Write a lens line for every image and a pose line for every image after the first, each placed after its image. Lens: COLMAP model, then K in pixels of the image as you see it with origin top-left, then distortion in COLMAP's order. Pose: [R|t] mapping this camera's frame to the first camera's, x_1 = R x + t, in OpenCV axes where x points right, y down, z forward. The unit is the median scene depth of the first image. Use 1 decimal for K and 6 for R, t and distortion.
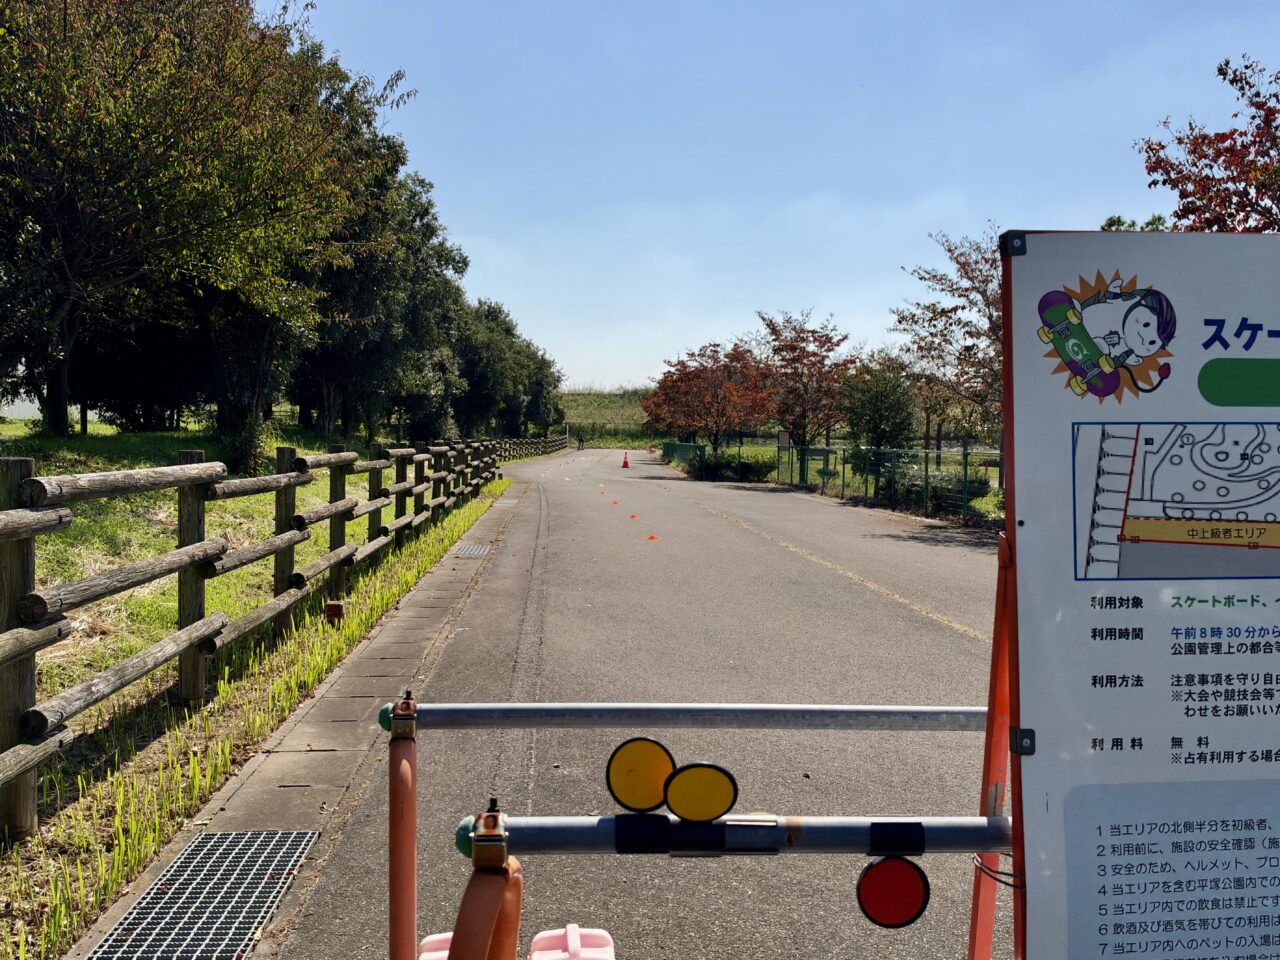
lens RADIAL K [[1150.4, 0, 638.6], [0, 1150.4, 484.6], [0, 0, 1]] dist [-0.000112, -0.030107]
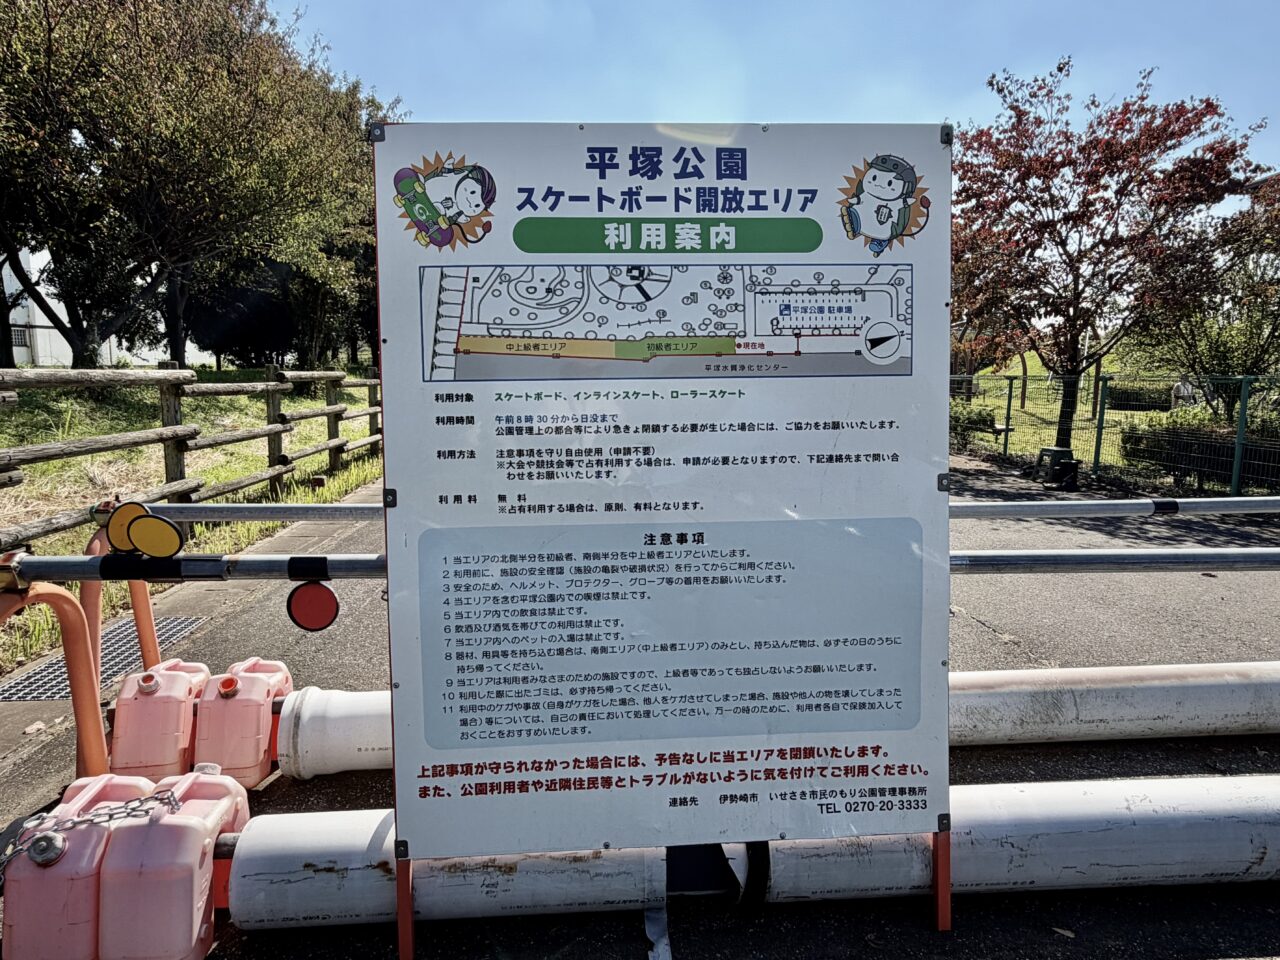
lens RADIAL K [[810.8, 0, 640.6], [0, 810.8, 477.3], [0, 0, 1]] dist [0.001964, 0.003678]
pose [[0.999832, -0.009922, -0.015428, 0.651885], [0.011132, 0.996696, 0.080457, 0.121445], [0.014578, -0.080615, 0.996639, 0.020852]]
